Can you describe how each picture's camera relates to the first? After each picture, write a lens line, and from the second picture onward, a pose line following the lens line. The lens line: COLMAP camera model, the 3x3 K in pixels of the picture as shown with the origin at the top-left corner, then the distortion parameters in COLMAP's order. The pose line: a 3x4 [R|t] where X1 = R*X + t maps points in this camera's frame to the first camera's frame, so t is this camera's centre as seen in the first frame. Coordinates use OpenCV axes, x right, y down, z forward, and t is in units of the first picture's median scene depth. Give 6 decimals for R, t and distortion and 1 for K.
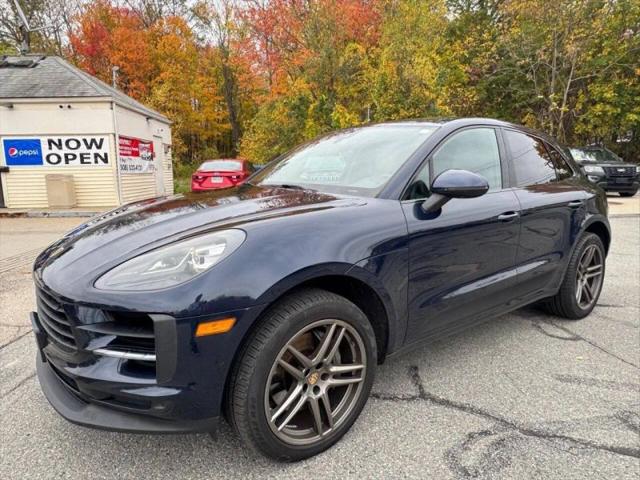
lens RADIAL K [[420.8, 0, 318.3], [0, 420.8, 239.9], [0, 0, 1]] dist [-0.006169, 0.000901]
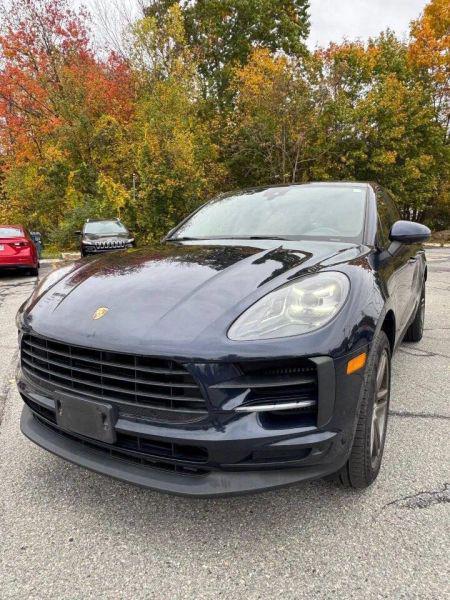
lens RADIAL K [[394.5, 0, 222.8], [0, 394.5, 296.2], [0, 0, 1]] dist [-0.006169, 0.000901]
pose [[0.925116, -0.067766, 0.373589, -0.112681], [0.074663, 0.997201, -0.004004, 0.002938], [-0.372272, 0.031597, 0.927586, 0.027797]]
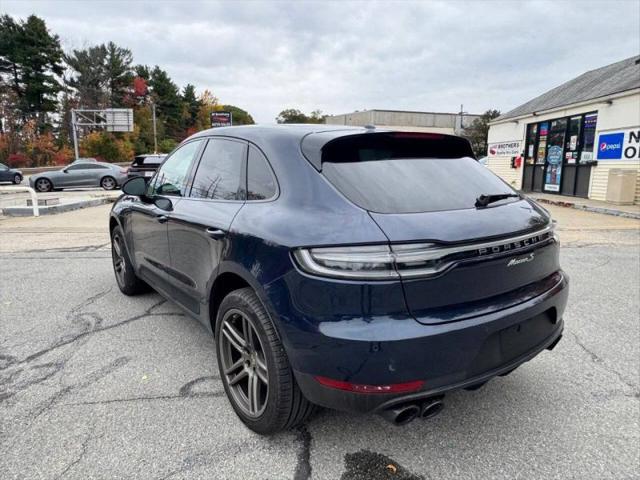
lens RADIAL K [[420.8, 0, 316.4], [0, 420.8, 238.8], [0, 0, 1]] dist [-0.006169, 0.000901]
pose [[-0.014137, 0.183942, -0.982835, 0.355154], [-0.160830, 0.969717, 0.183800, -0.062966], [0.986881, 0.160667, 0.015874, 0.312238]]
